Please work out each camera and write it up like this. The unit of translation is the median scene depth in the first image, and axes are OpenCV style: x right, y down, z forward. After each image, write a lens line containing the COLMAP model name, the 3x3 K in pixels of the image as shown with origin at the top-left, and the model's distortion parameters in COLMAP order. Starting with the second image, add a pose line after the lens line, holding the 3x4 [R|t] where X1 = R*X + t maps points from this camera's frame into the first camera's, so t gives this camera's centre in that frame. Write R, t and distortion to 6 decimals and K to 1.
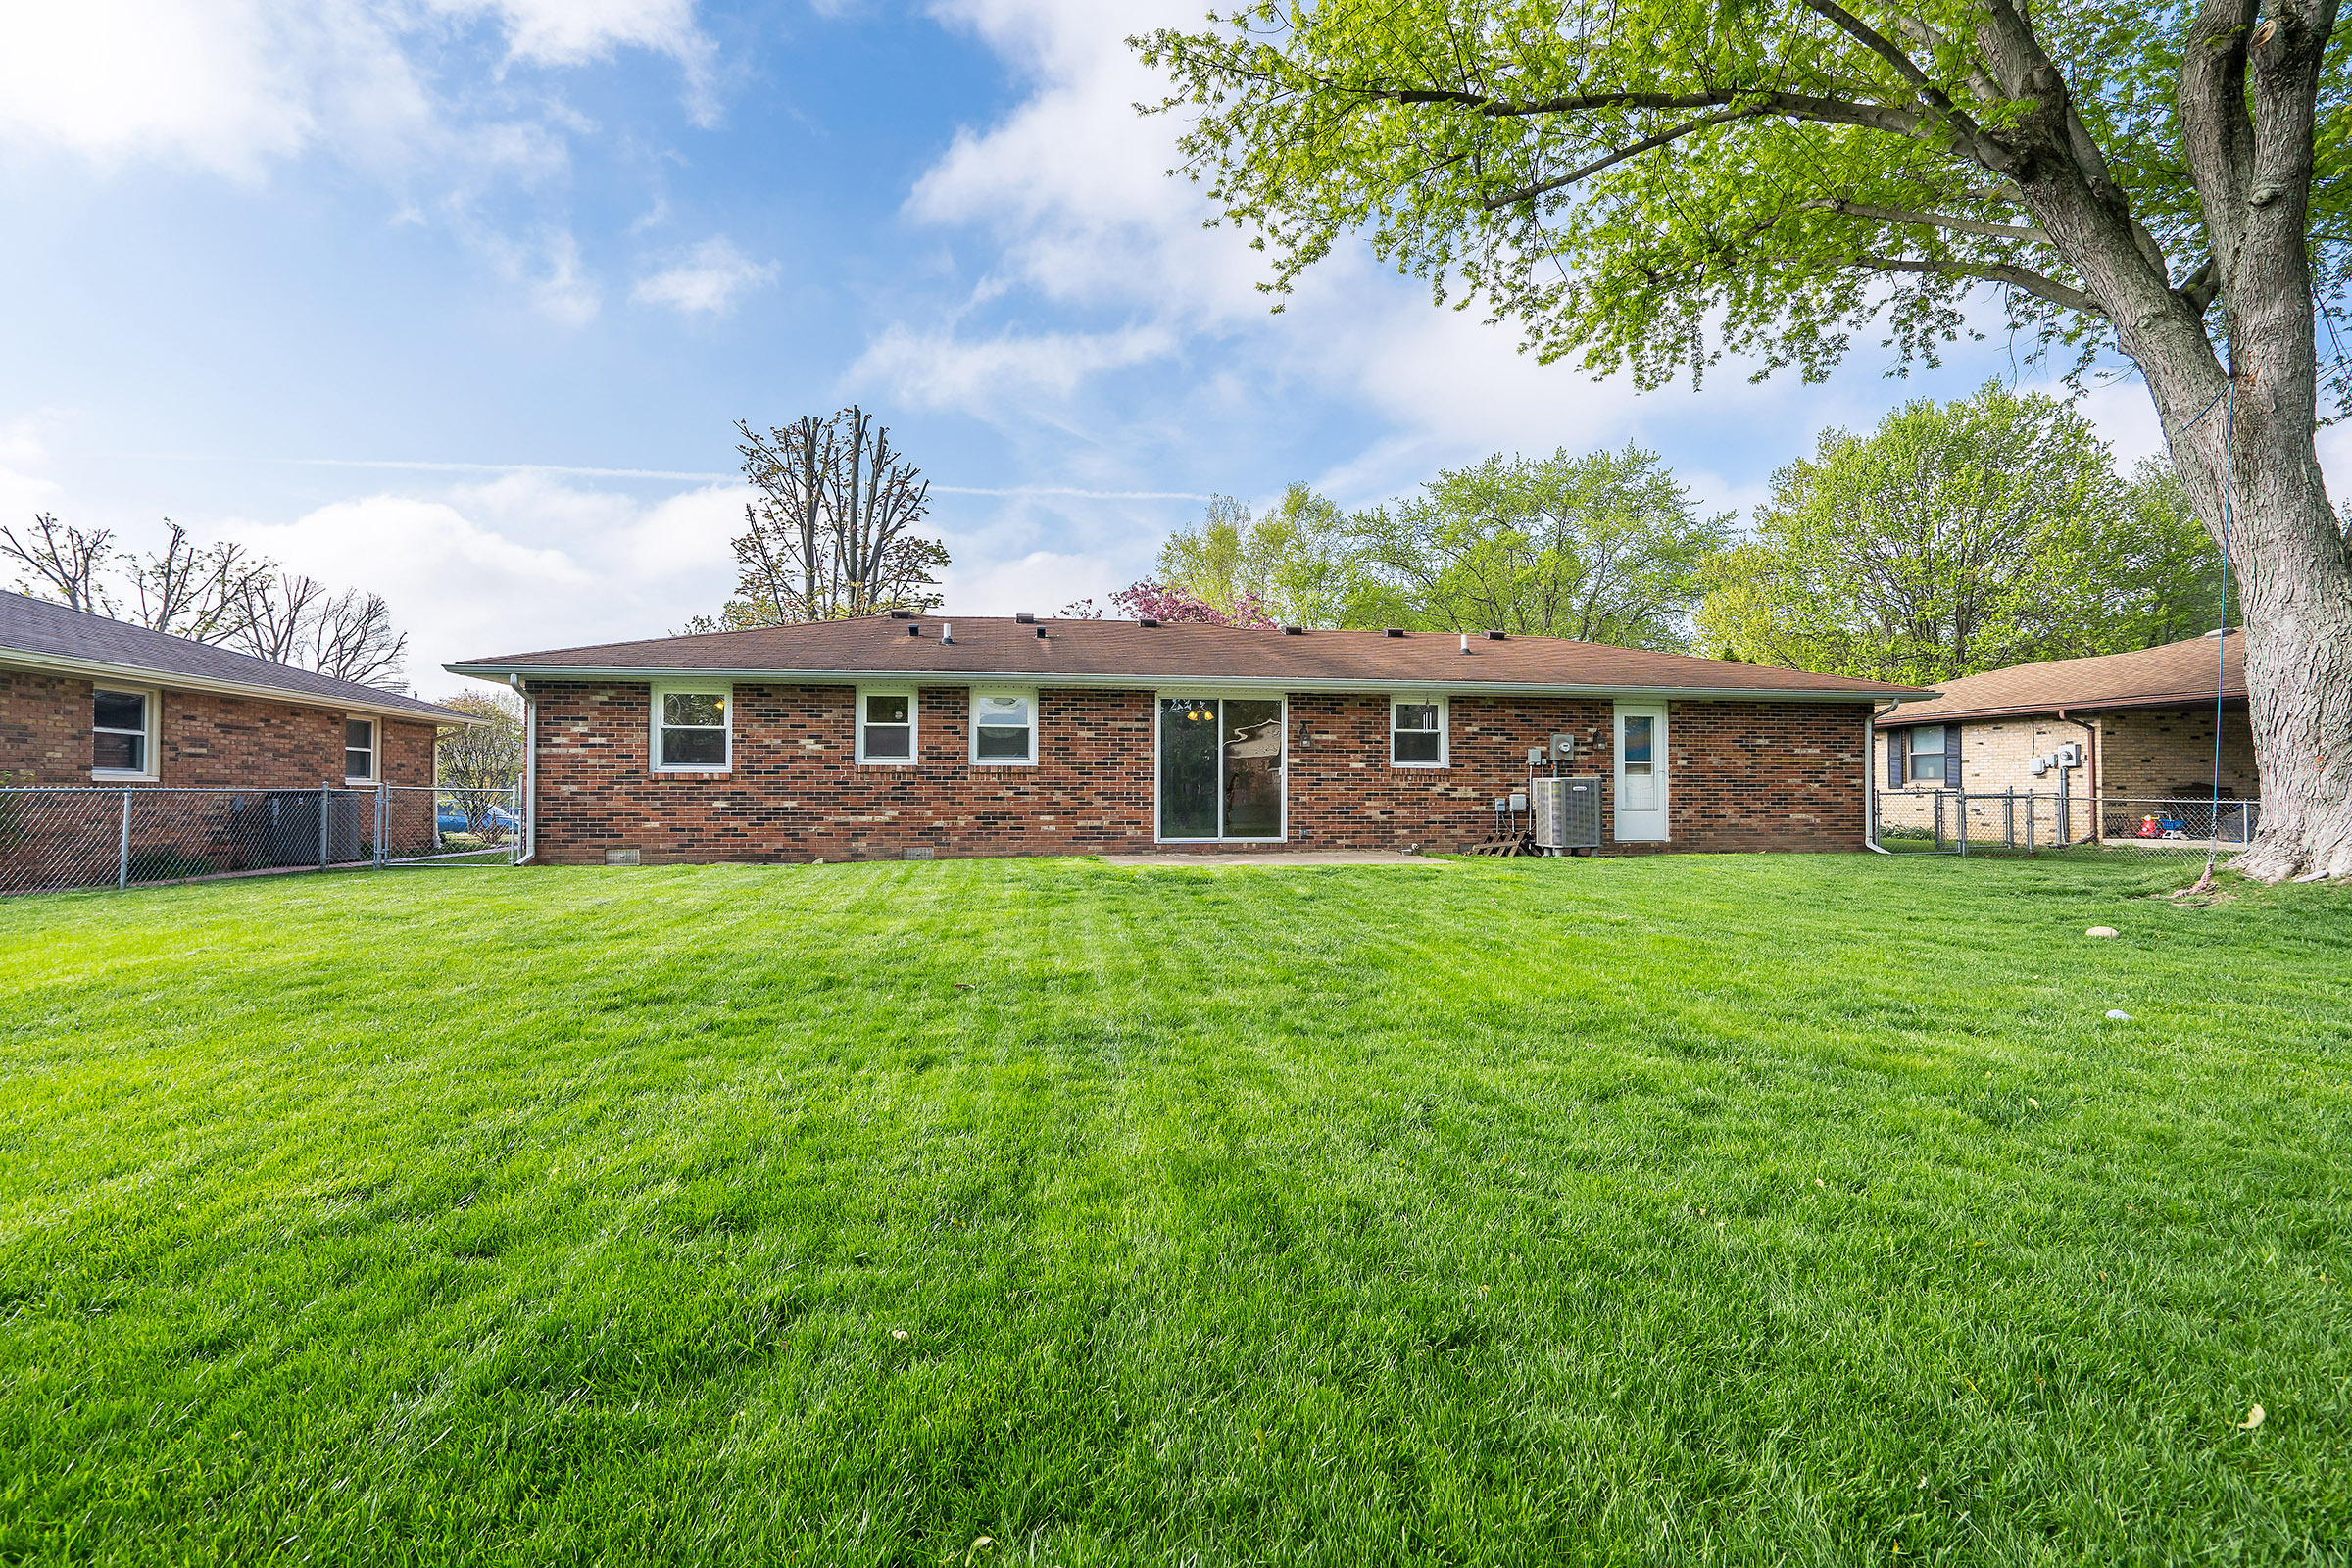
lens RADIAL K [[1085.1, 0, 1169.8], [0, 1085.1, 781.9], [0, 0, 1]] dist [0.001647, -0.000345]
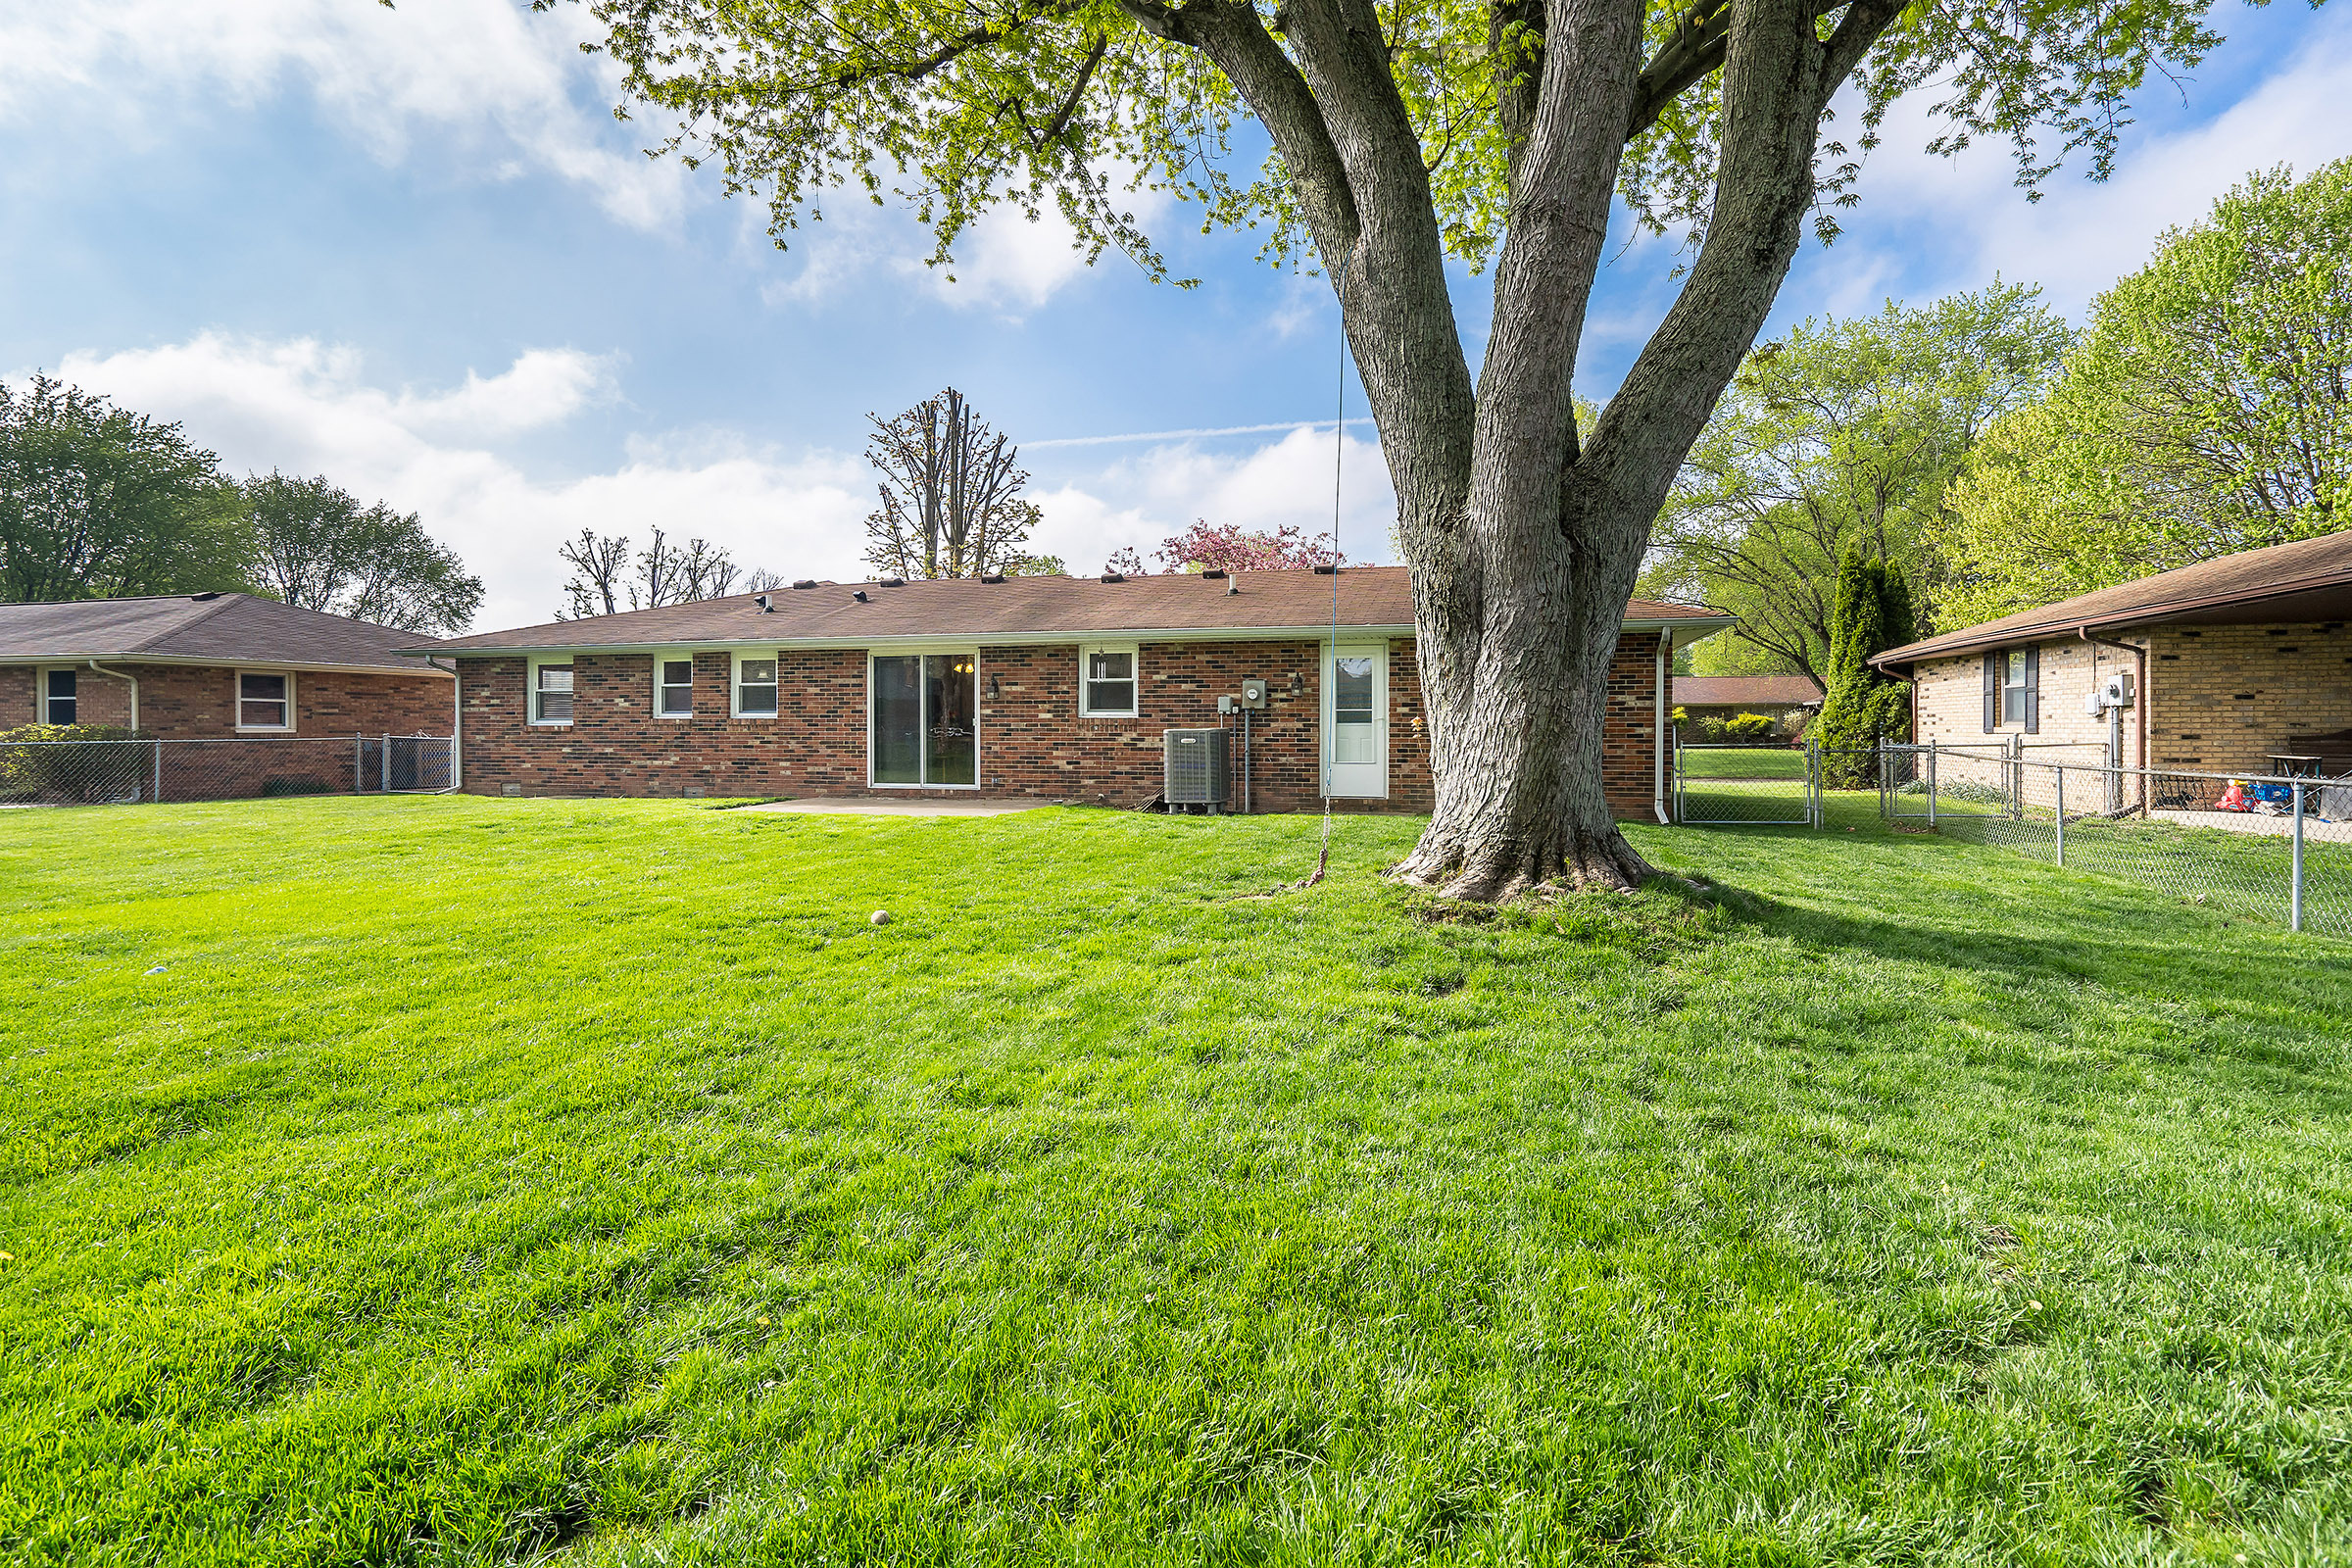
lens RADIAL K [[1085.1, 0, 1123.4], [0, 1085.1, 746.1], [0, 0, 1]] dist [0.001647, -0.000345]
pose [[0.904588, 0.005183, -0.426256, 0.674393], [0.003791, 0.999789, 0.020202, -0.007048], [0.426271, -0.019891, 0.904377, 0.113509]]
